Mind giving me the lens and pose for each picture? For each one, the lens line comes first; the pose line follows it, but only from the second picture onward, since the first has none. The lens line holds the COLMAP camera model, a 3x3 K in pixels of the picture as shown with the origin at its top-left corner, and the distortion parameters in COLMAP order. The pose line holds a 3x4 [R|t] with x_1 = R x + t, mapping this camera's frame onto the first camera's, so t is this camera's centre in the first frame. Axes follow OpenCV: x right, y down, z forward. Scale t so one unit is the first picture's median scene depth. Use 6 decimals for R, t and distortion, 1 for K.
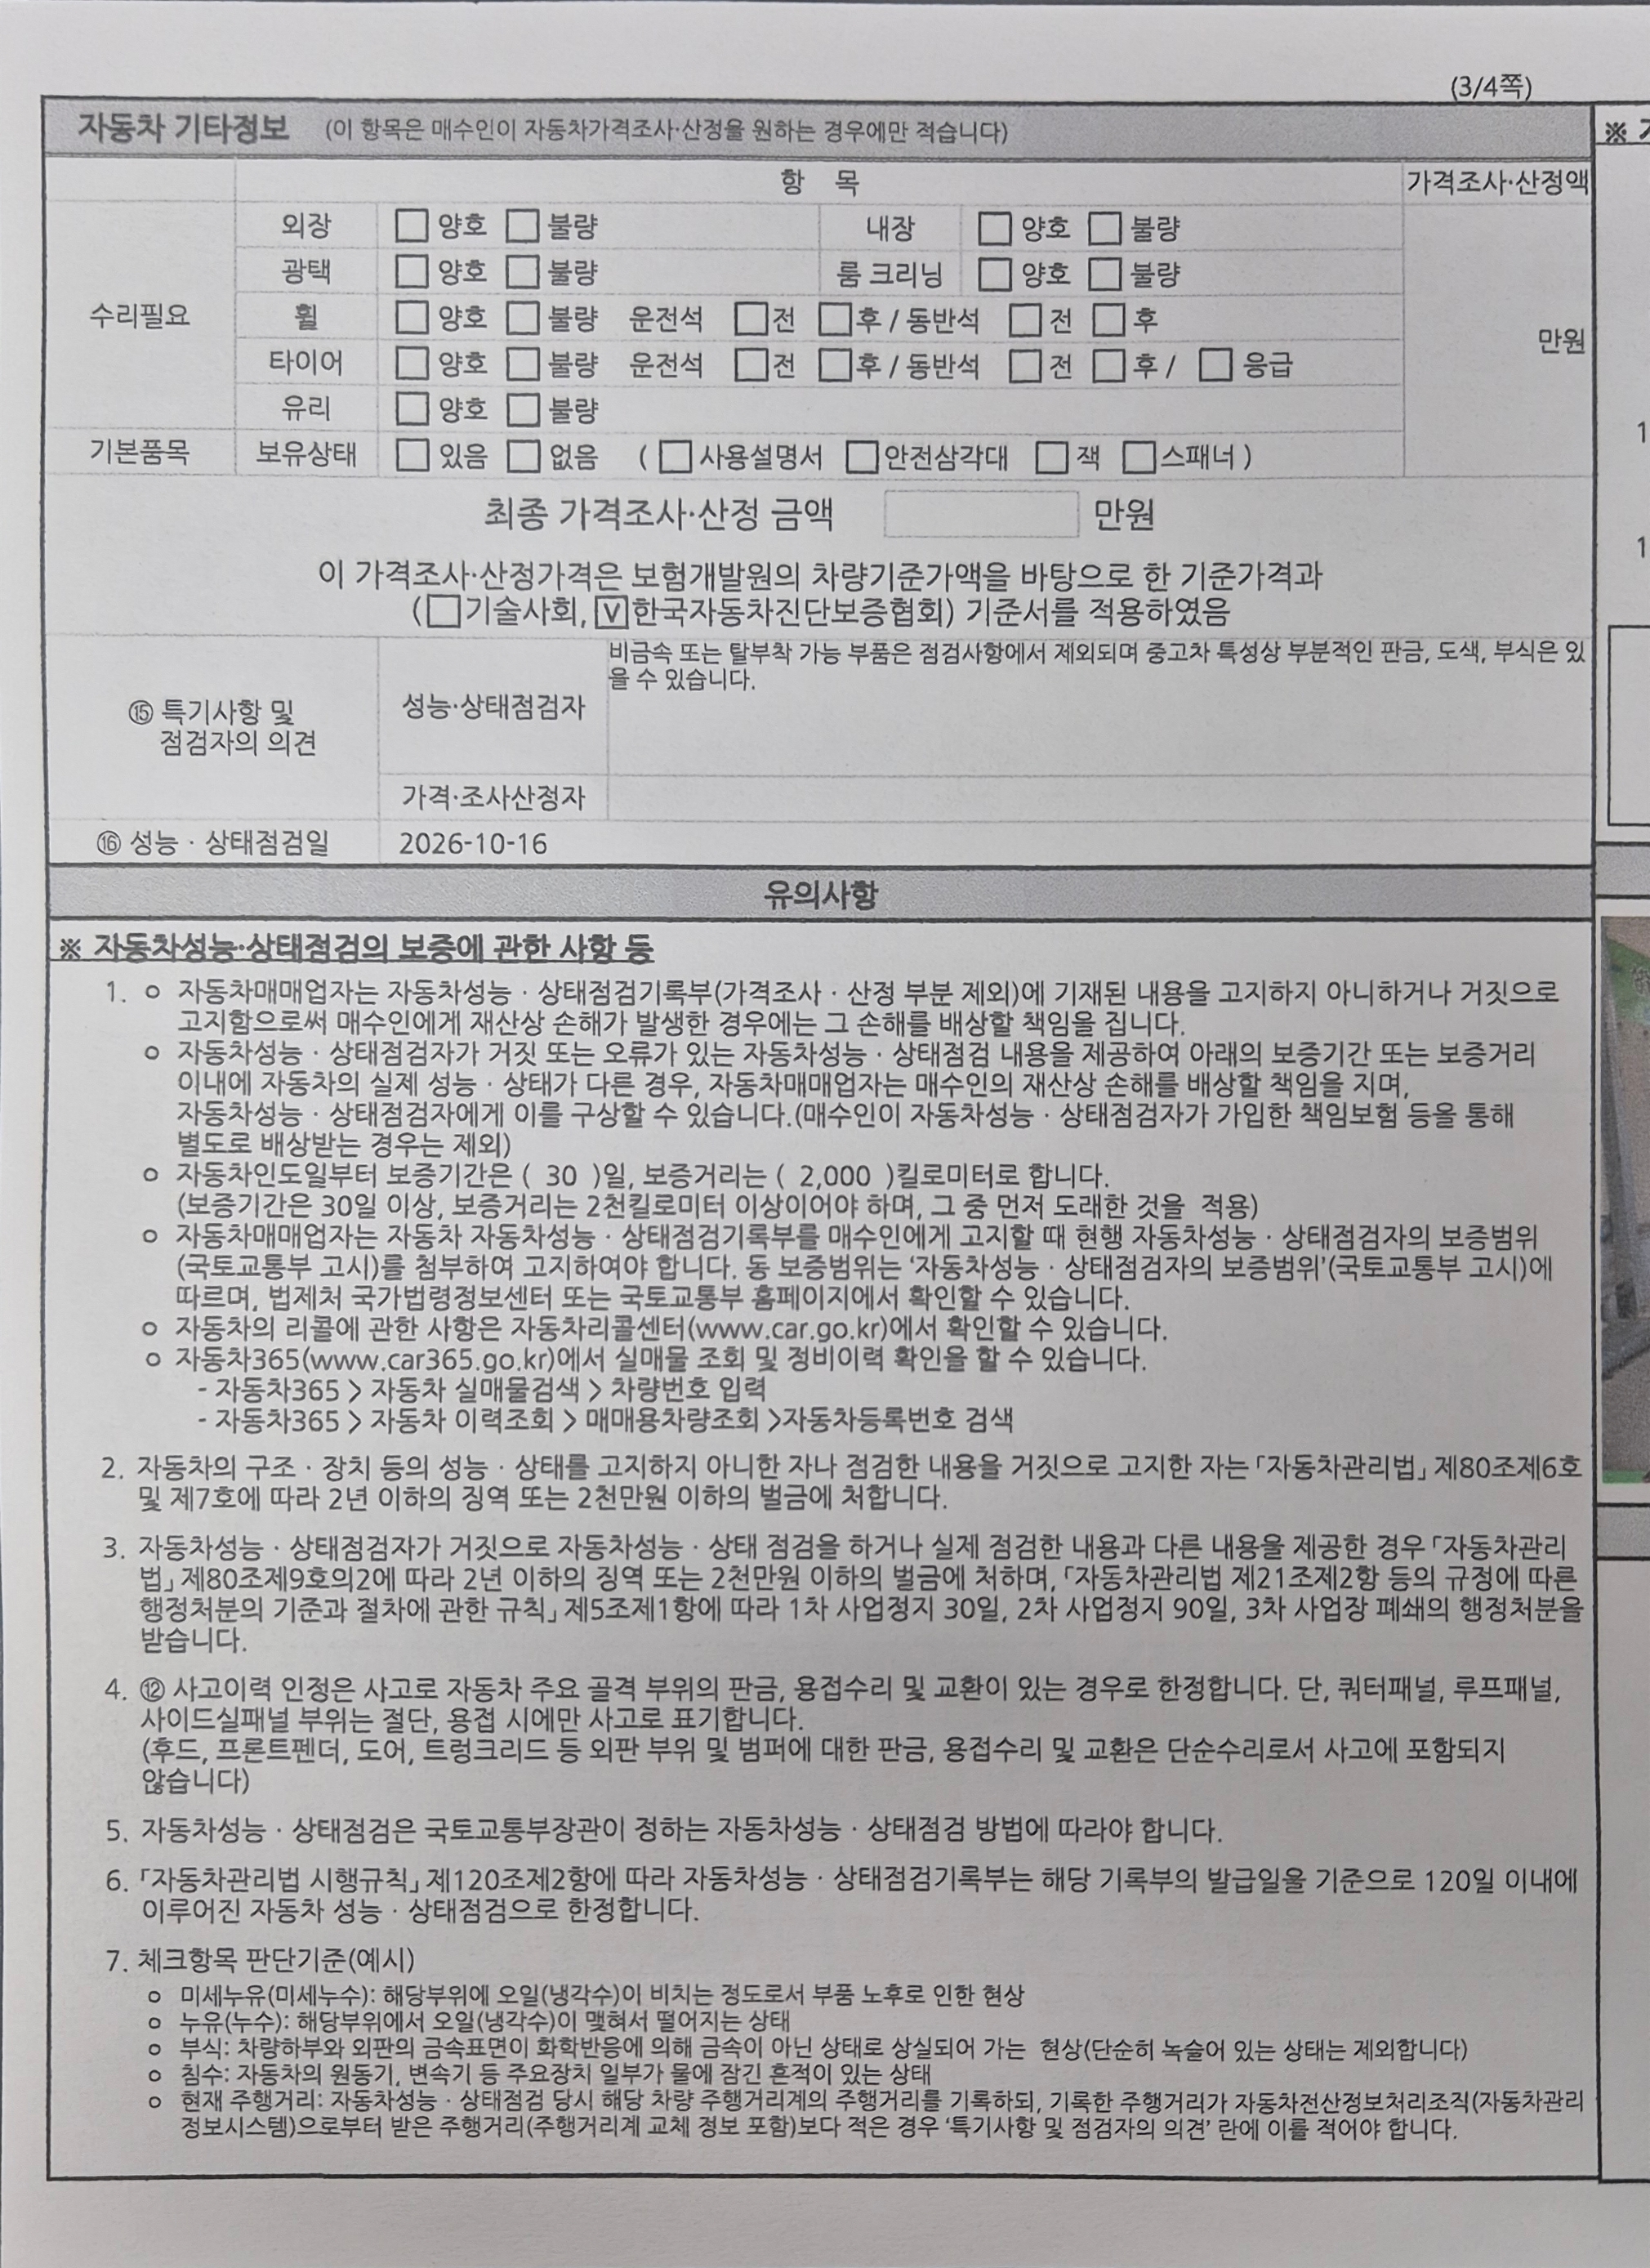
lens RADIAL K [[1582.1, 0, 825.0], [0, 1582.1, 1138.1], [0, 0, 1]] dist [0.000407, -0.000006]
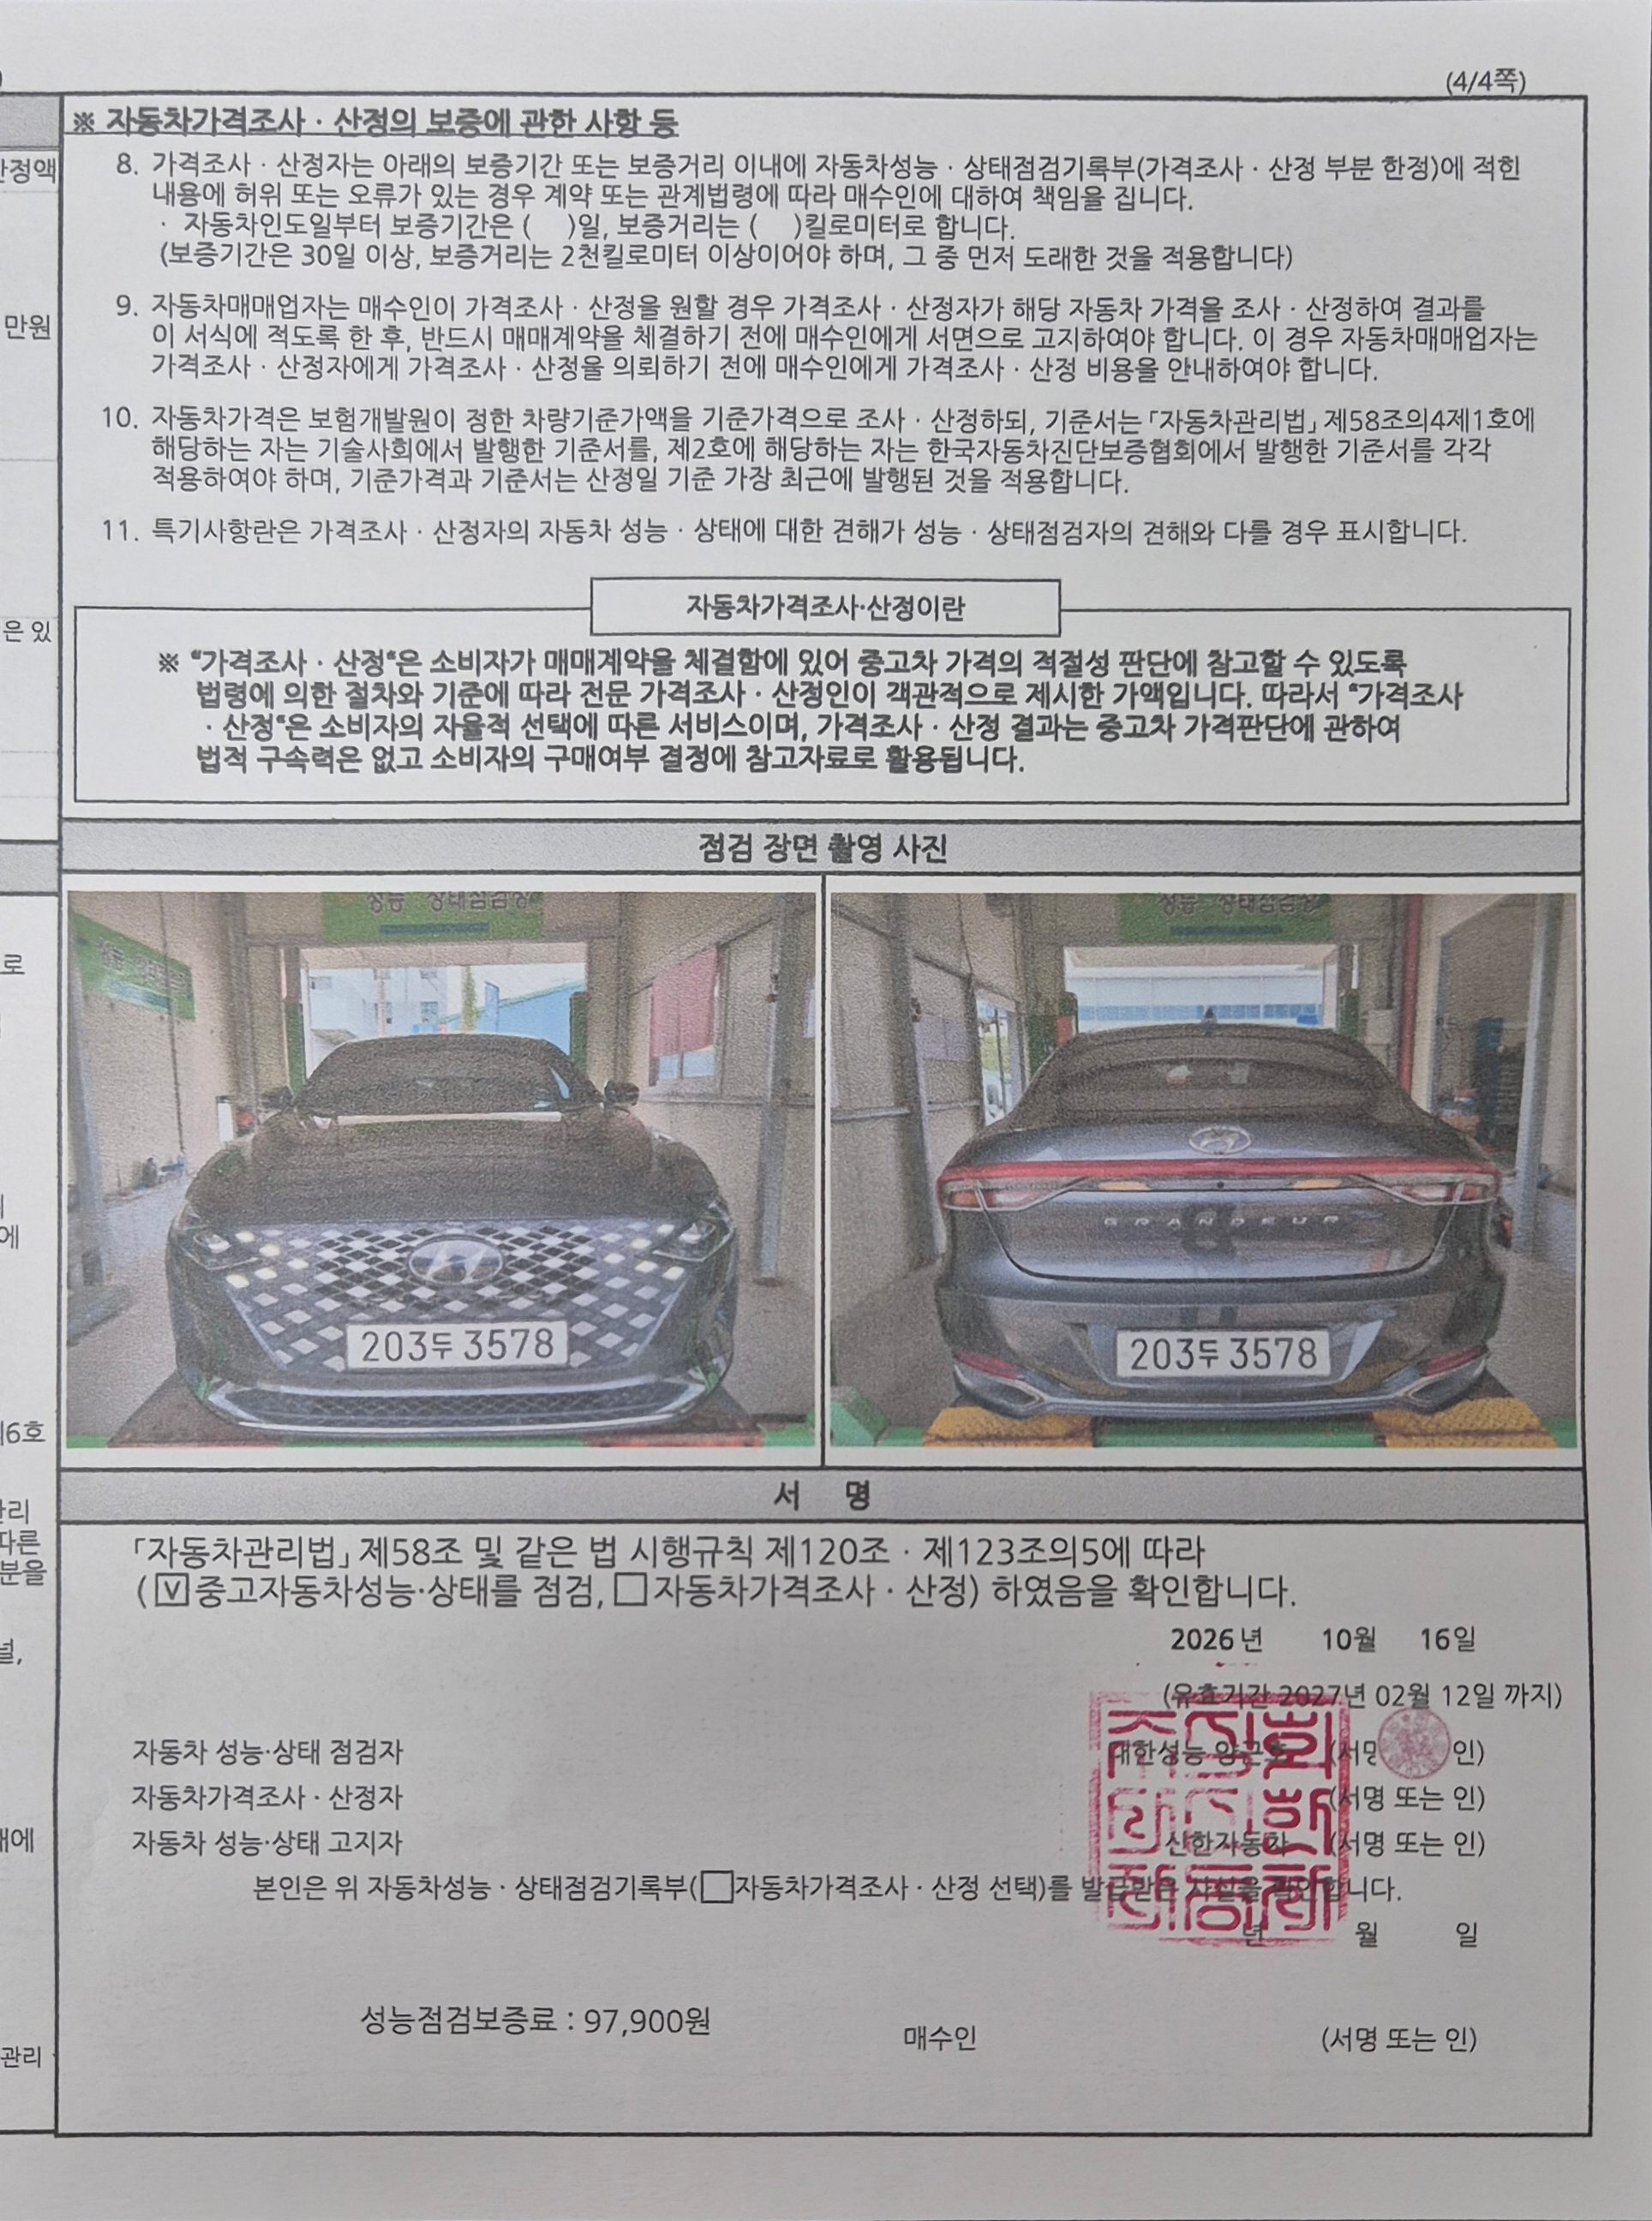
lens RADIAL K [[1486.8, 0, 826.0], [0, 1486.8, 1106.8], [0, 0, 1]] dist [-0.002209, 0.001616]
pose [[0.999976, -0.004347, 0.005359, 0.973051], [0.004359, 0.999988, -0.002215, 0.002914], [-0.005349, 0.002239, 0.999983, 0.042120]]
